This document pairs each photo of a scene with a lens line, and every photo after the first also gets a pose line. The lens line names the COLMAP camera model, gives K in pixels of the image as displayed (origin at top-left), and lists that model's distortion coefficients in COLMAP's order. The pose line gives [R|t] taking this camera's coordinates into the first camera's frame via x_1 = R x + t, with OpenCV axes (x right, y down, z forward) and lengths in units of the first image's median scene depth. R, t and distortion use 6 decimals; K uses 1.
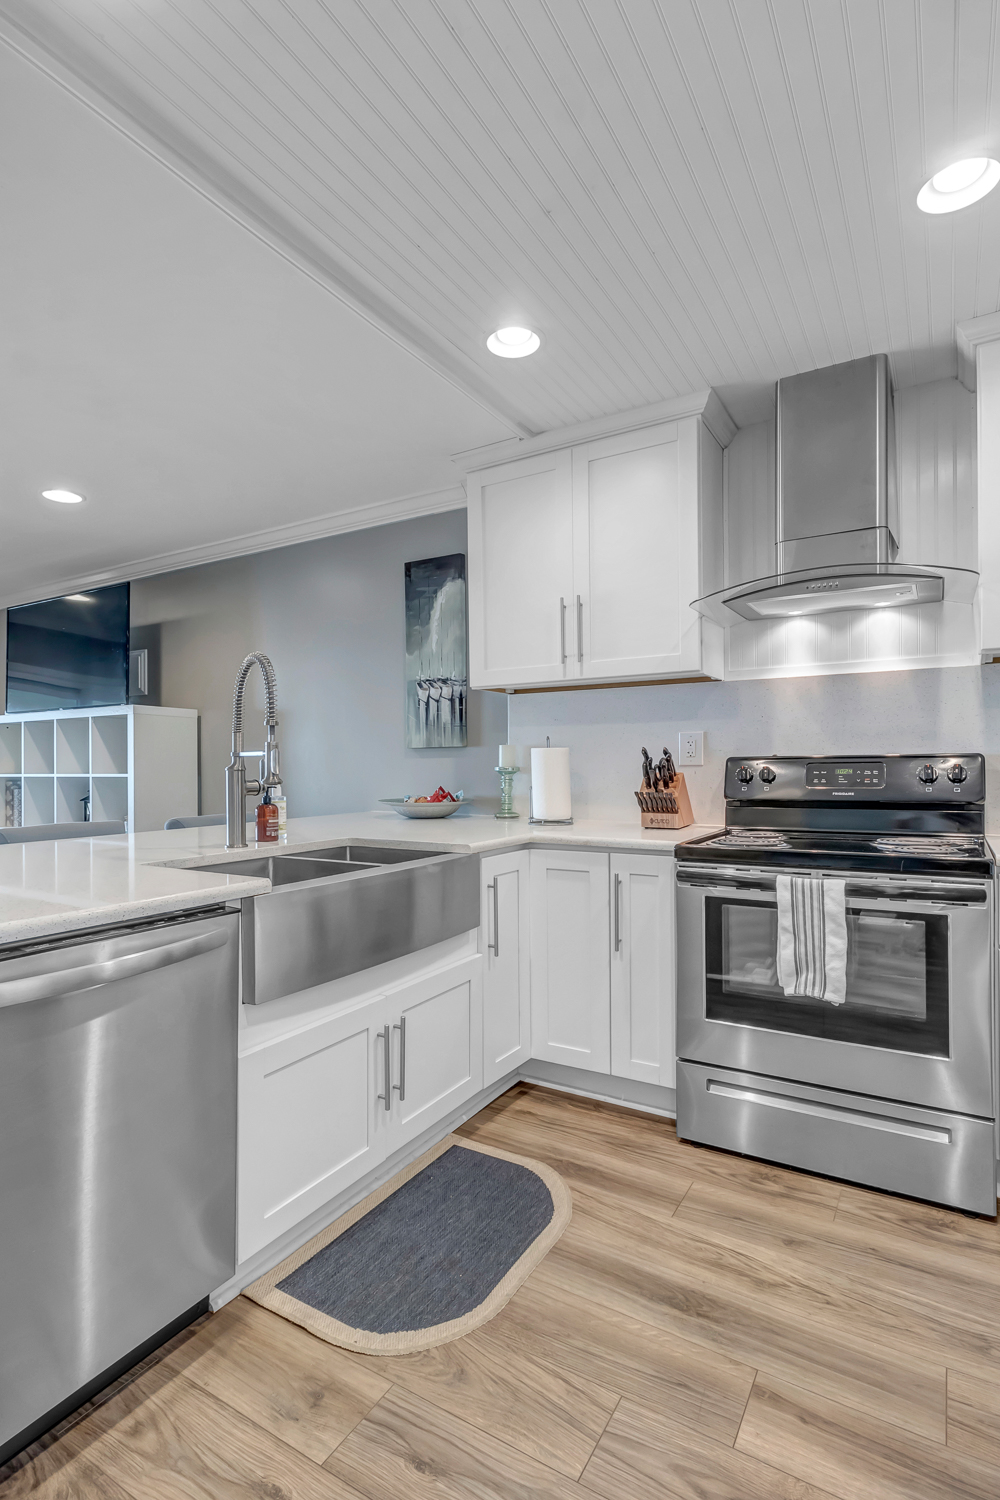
lens RADIAL K [[714.9, 0, 456.8], [0, 714.9, 765.7], [0, 0, 1]] dist [0.001041, -0.000110]
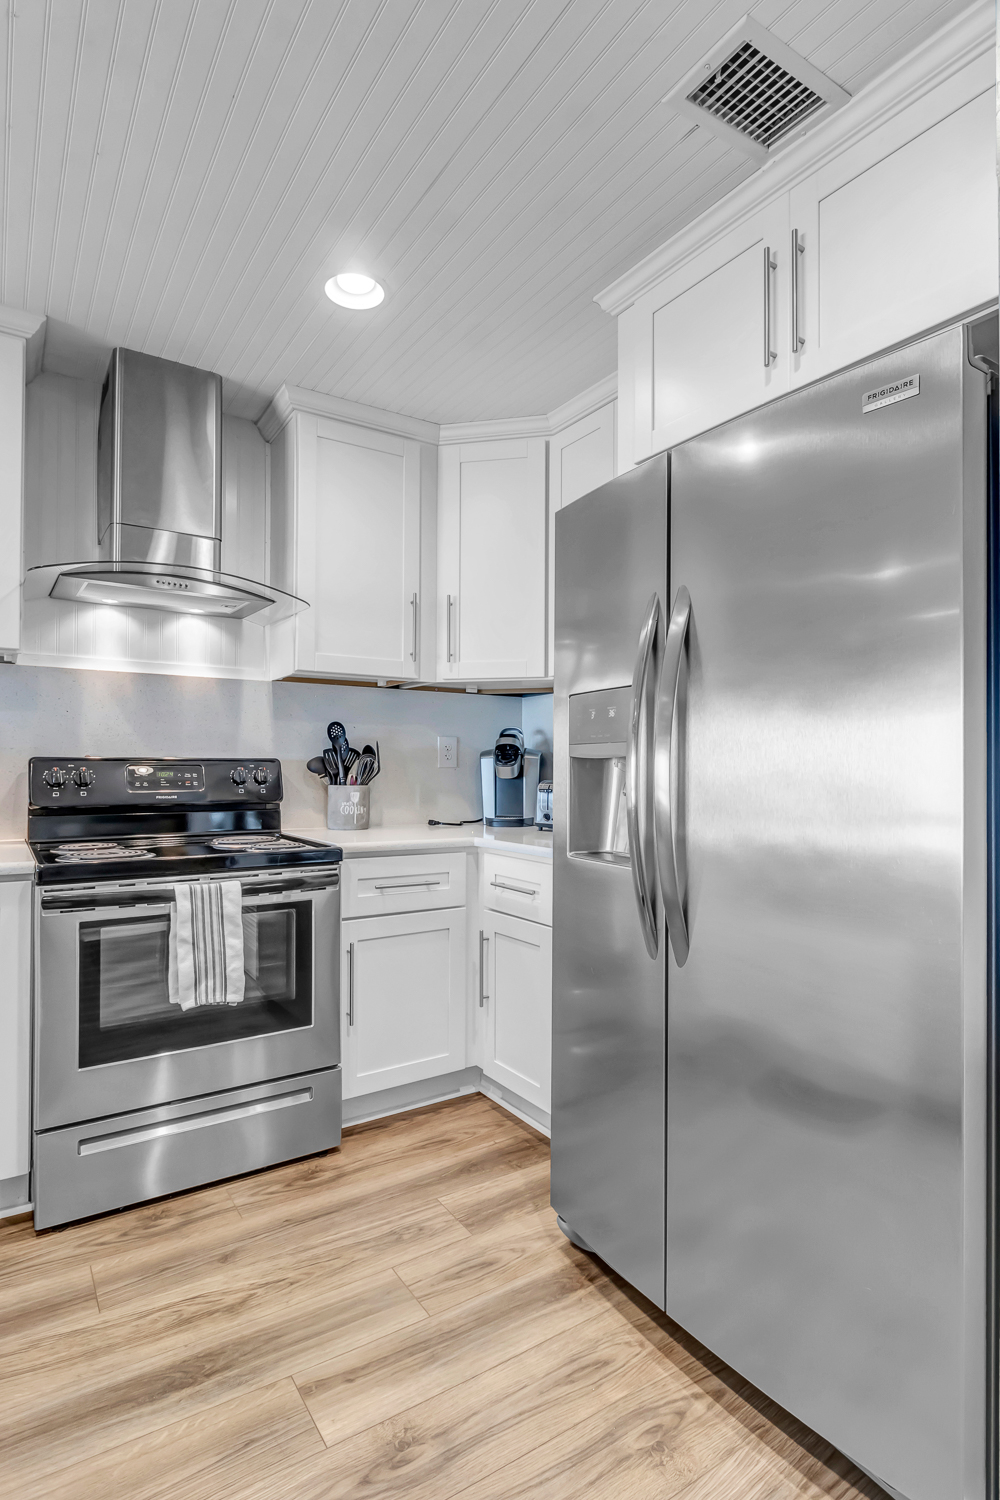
lens RADIAL K [[775.4, 0, 500.0], [0, 775.4, 750.0], [0, 0, 1]] dist [-0.003146, -0.001520]
pose [[0.438526, 0.028925, 0.898253, -0.301991], [-0.008245, 0.999569, -0.028162, 0.001211], [-0.898681, 0.004943, 0.438576, 0.178626]]
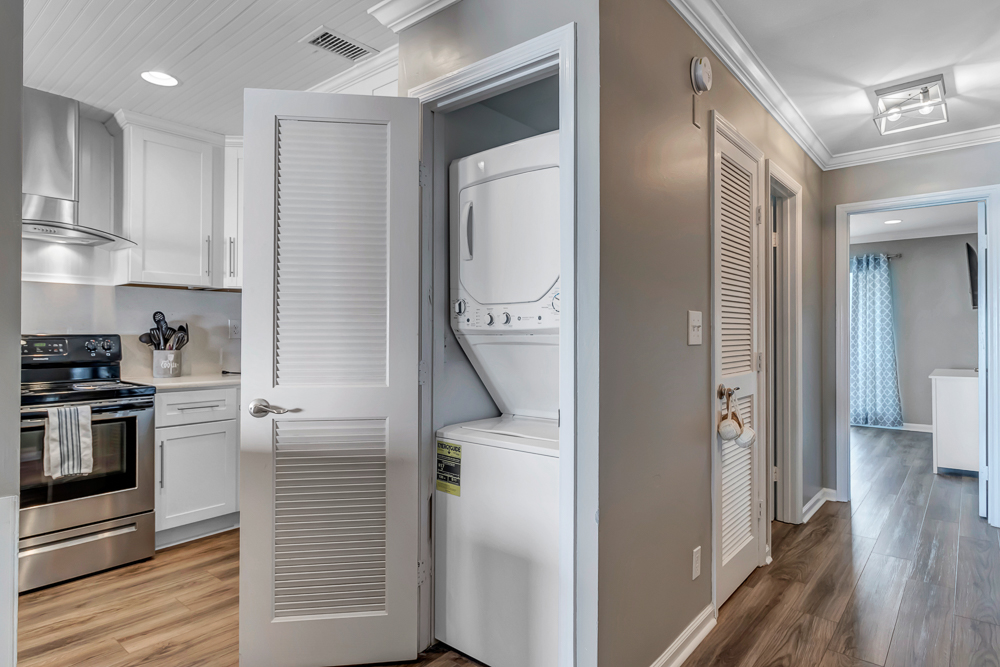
lens RADIAL K [[561.2, 0, 447.0], [0, 561.2, 325.6], [0, 0, 1]] dist [0.000650, 0.000156]
pose [[0.223904, 0.023318, 0.974332, -0.652645], [-0.003120, 0.999726, -0.023209, -0.011441], [-0.974606, 0.002157, 0.223915, -0.202491]]
